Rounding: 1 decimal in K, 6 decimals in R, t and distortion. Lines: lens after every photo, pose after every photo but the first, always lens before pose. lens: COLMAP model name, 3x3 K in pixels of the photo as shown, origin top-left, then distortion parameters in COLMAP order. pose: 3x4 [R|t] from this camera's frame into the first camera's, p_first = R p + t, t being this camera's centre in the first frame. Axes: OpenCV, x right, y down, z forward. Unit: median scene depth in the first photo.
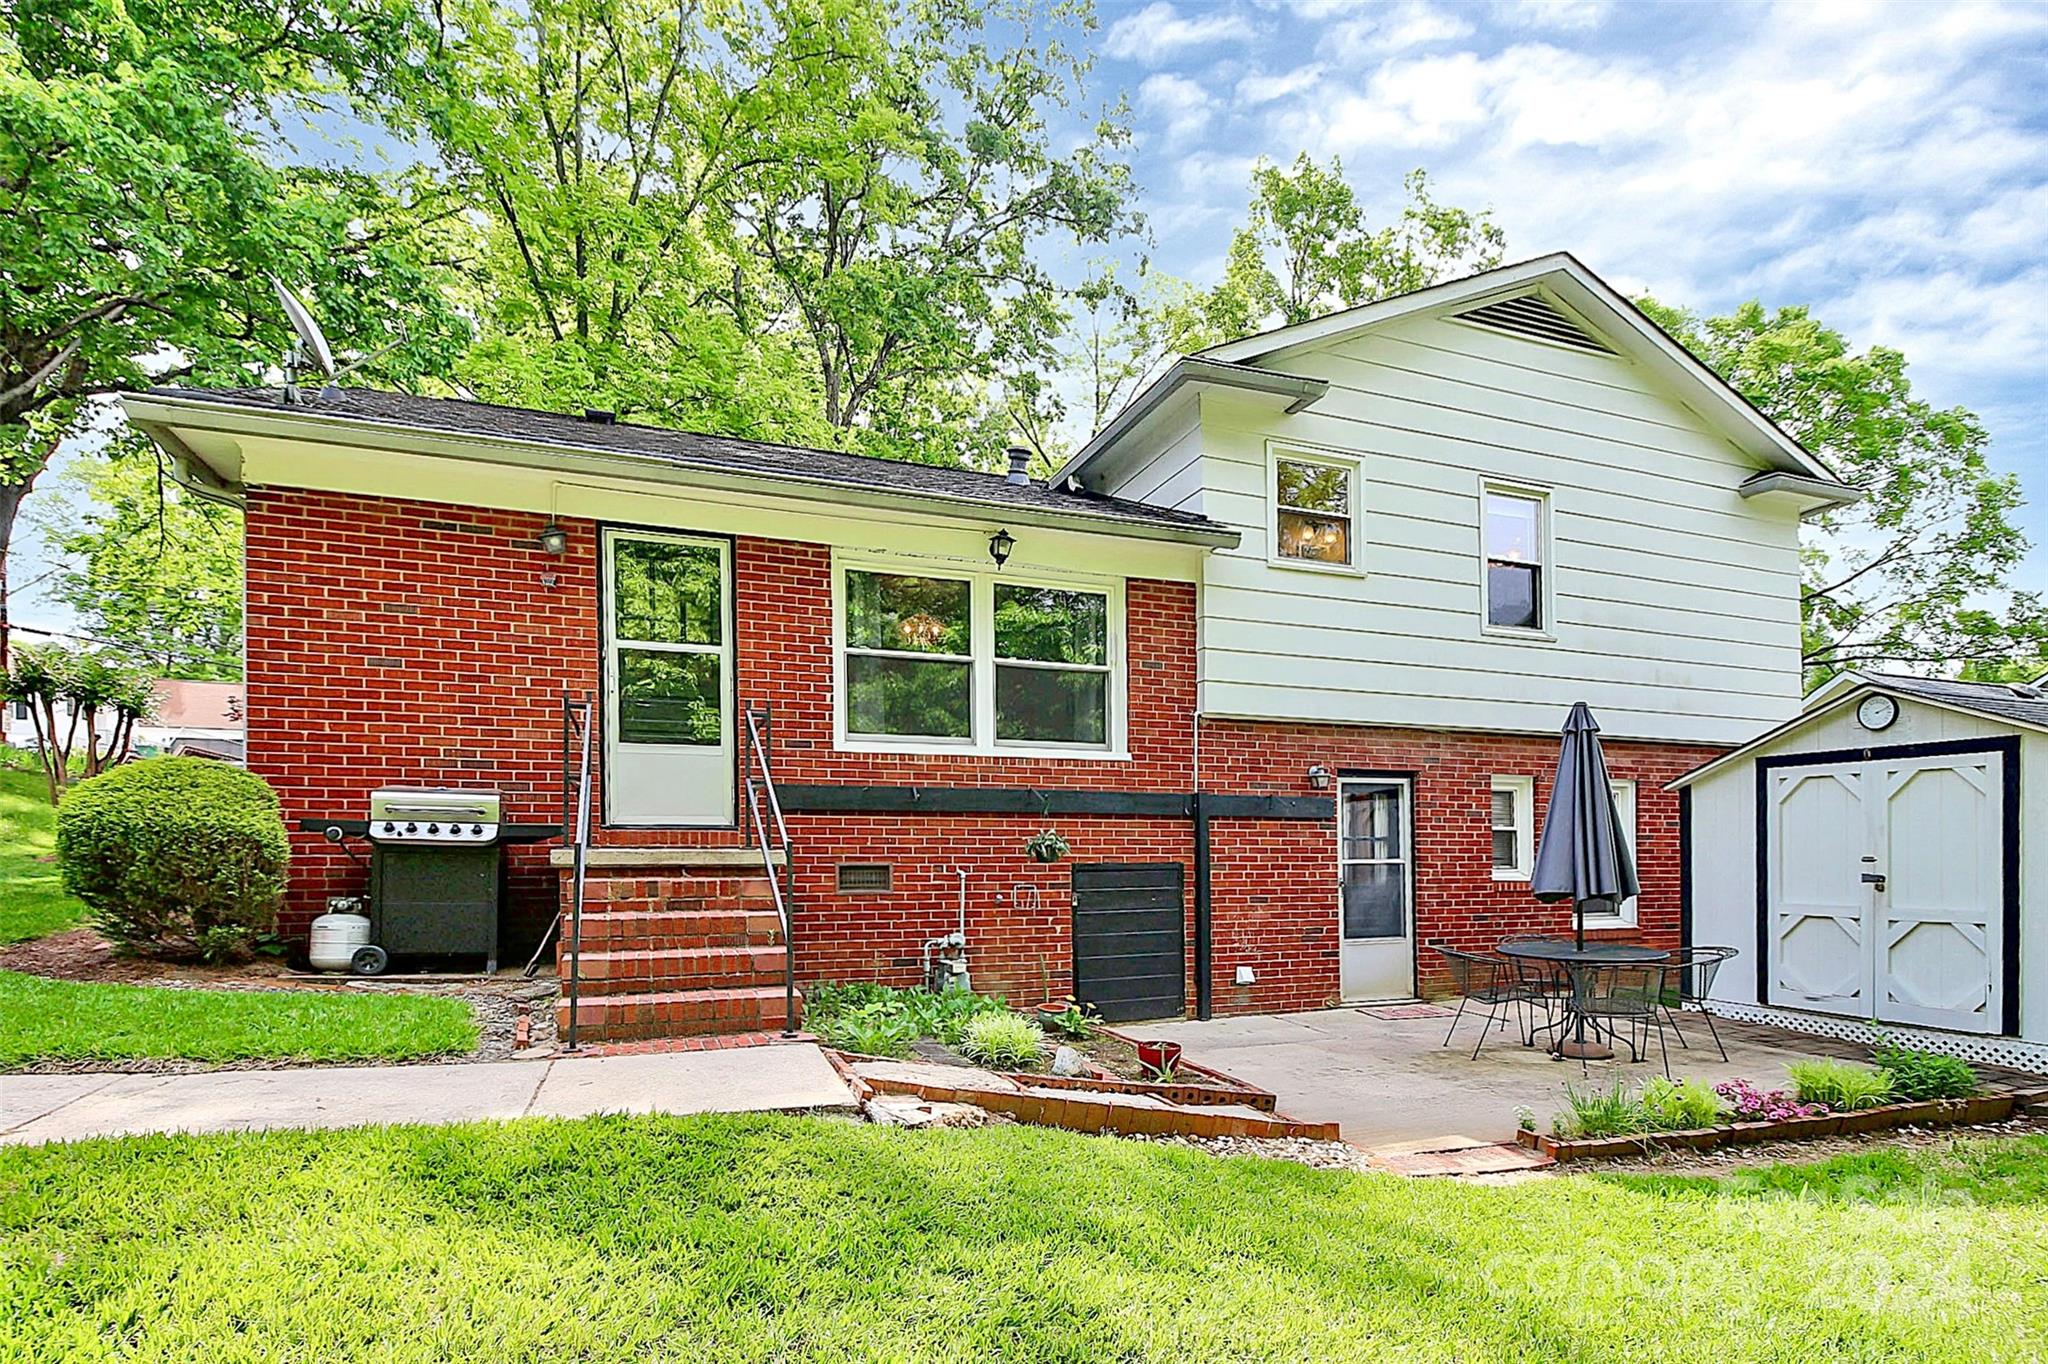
lens RADIAL K [[979.6, 0, 1022.9], [0, 979.6, 848.2], [0, 0, 1]] dist [-0.001436, -0.000632]
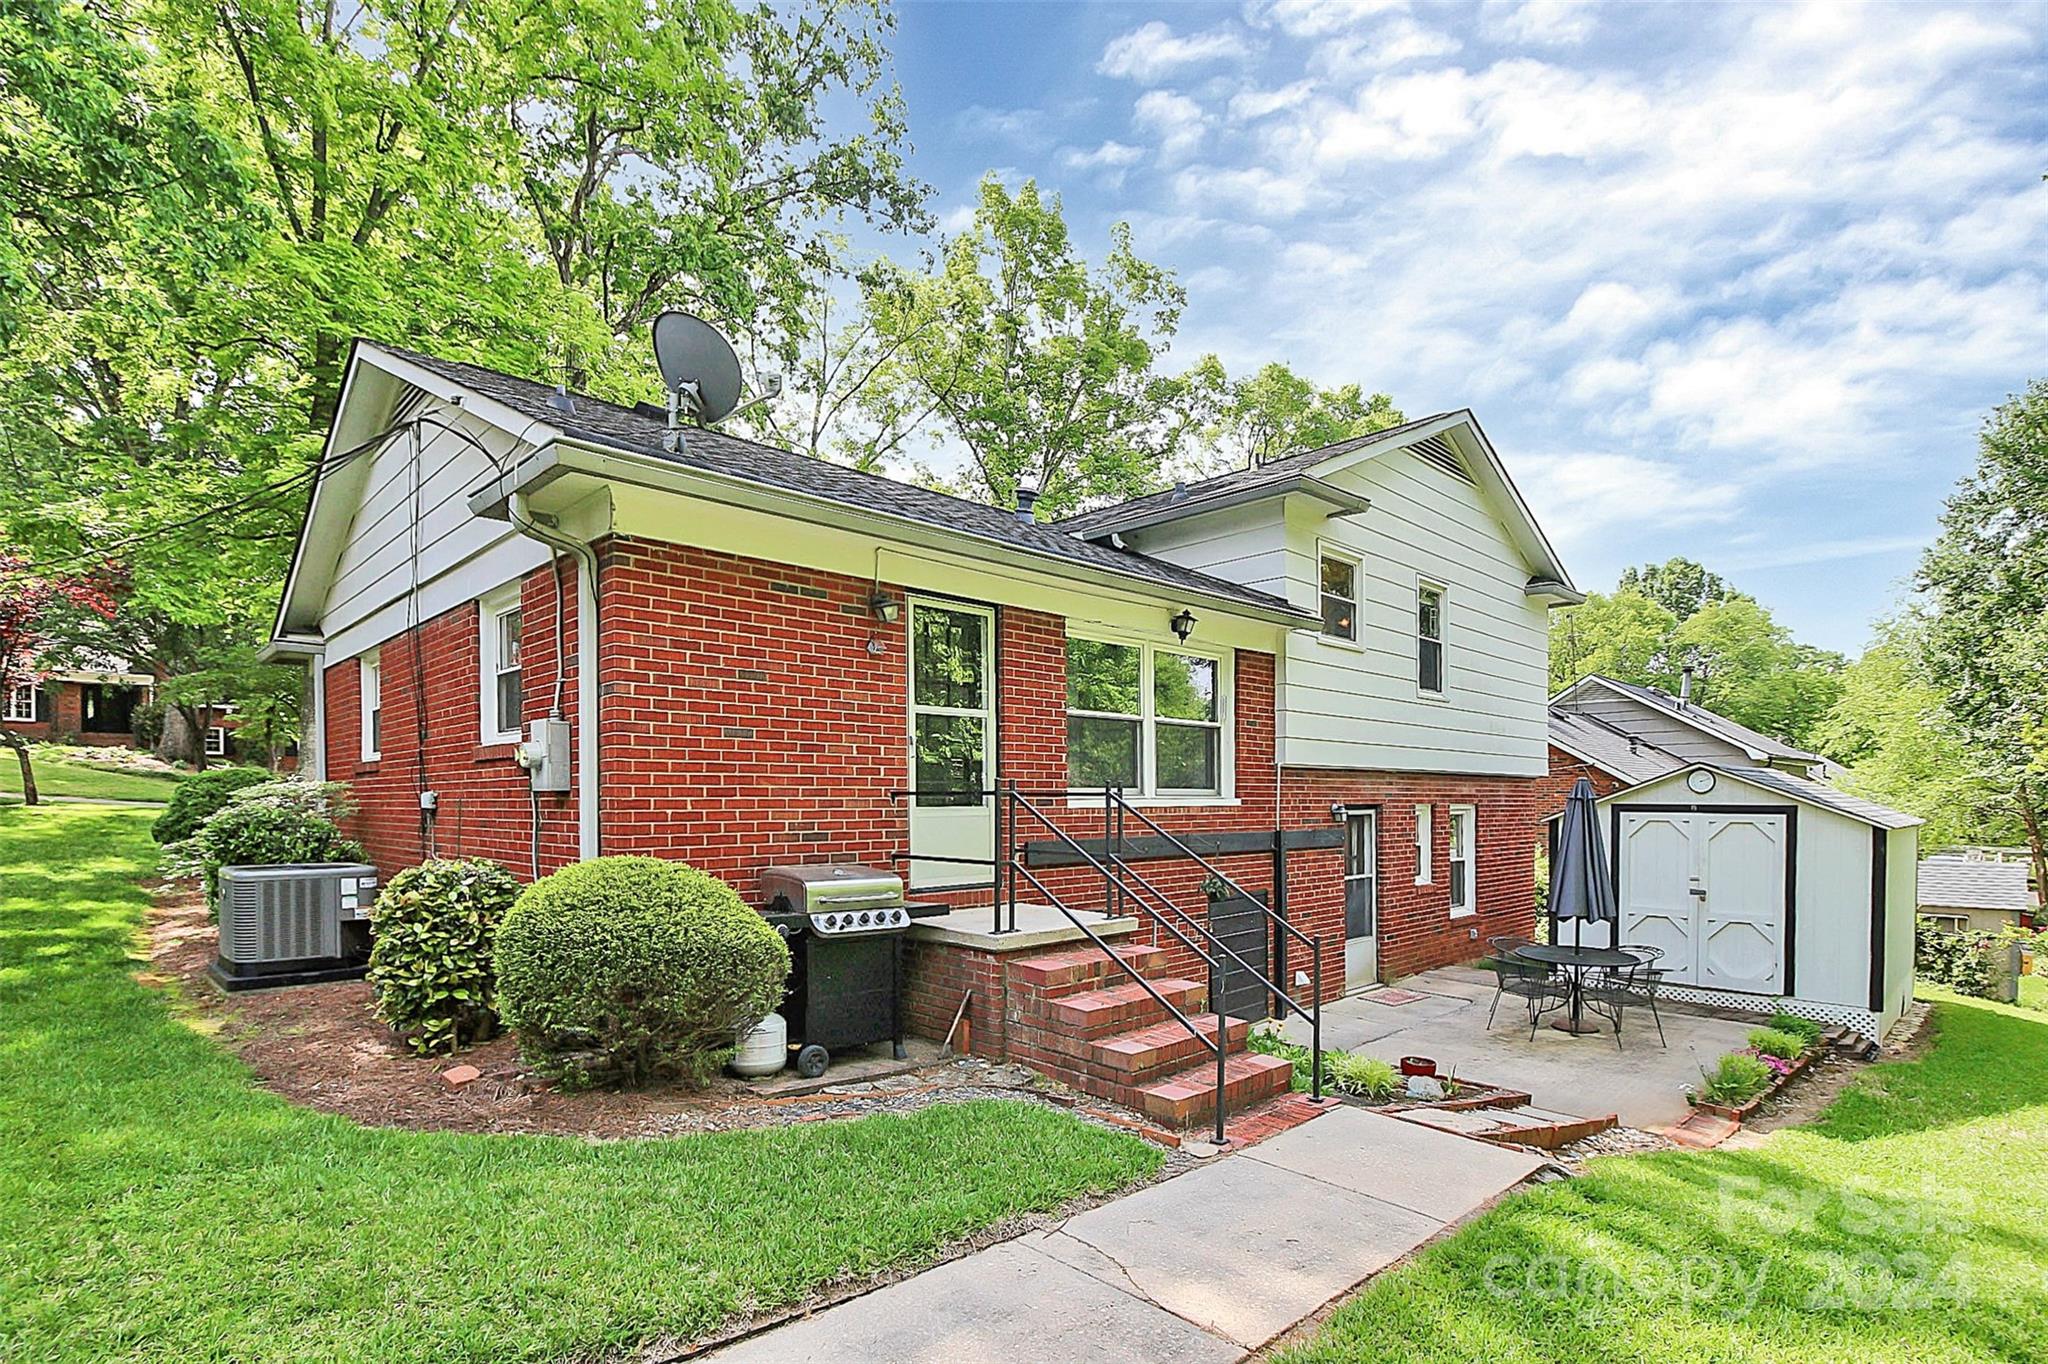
lens RADIAL K [[950.8, 0, 1023.4], [0, 950.8, 807.0], [0, 0, 1]] dist [-0.000450, 0.000123]
pose [[0.925810, -0.000297, 0.377989, -0.604074], [-0.003650, 0.999946, 0.009724, -0.104696], [-0.377972, -0.010382, 0.925759, 0.045682]]
